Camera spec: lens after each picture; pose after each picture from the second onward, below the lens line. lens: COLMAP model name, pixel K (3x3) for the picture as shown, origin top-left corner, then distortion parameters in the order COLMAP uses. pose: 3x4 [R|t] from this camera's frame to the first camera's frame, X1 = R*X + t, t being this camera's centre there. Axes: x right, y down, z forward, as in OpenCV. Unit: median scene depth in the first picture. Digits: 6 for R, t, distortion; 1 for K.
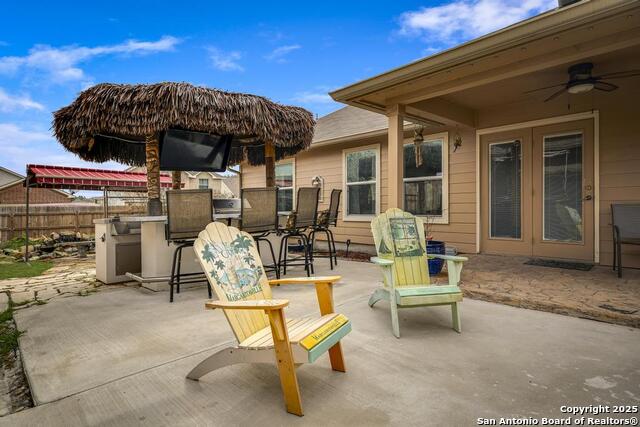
lens RADIAL K [[351.9, 0, 316.0], [0, 351.9, 198.9], [0, 0, 1]] dist [-0.000895, 0.000017]
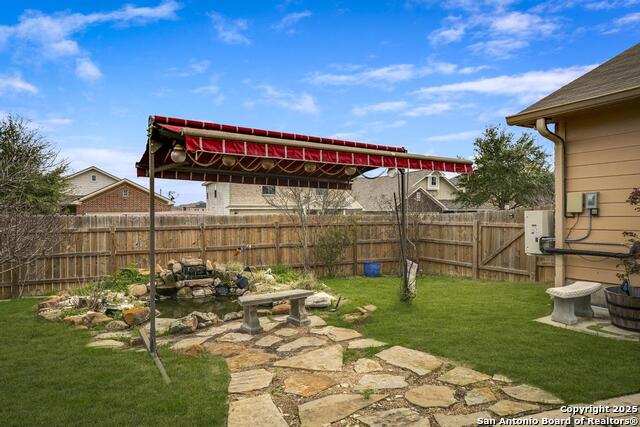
lens RADIAL K [[423.7, 0, 320.0], [0, 423.7, 213.5], [0, 0, 1]] dist [0.000584, 0.000090]
pose [[0.969936, 0.000407, -0.243362, -0.571843], [0.004063, 0.999832, 0.017868, 0.008058], [0.243328, -0.018319, 0.969771, 0.635716]]
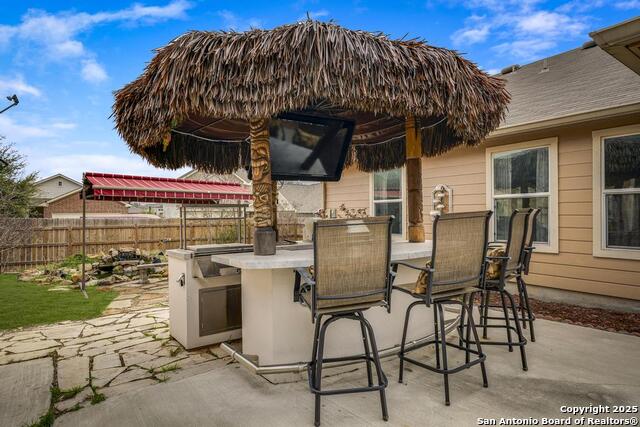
lens RADIAL K [[371.4, 0, 320.5], [0, 371.4, 211.3], [0, 0, 1]] dist [-0.003552, -0.000515]
pose [[0.991914, 0.005658, -0.126786, -0.176418], [-0.004145, 0.999917, 0.012197, -0.022336], [0.126844, -0.011573, 0.991855, 0.230305]]
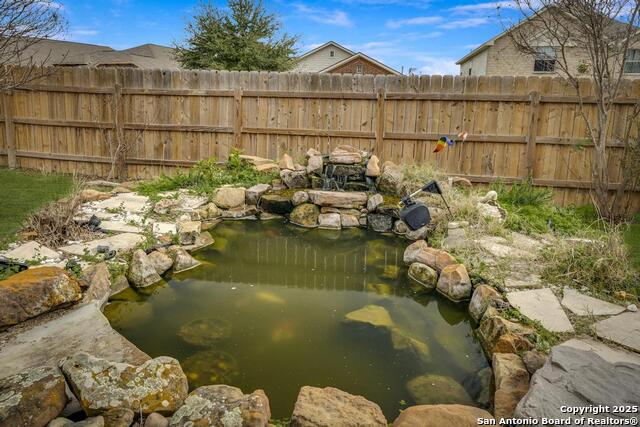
lens RADIAL K [[431.9, 0, 288.2], [0, 431.9, 163.1], [0, 0, 1]] dist [-0.000753, -0.000218]
pose [[0.619516, 0.137605, -0.772829, -0.760740], [-0.014897, 0.986399, 0.163690, 0.071030], [0.784843, -0.089896, 0.613140, 1.260513]]
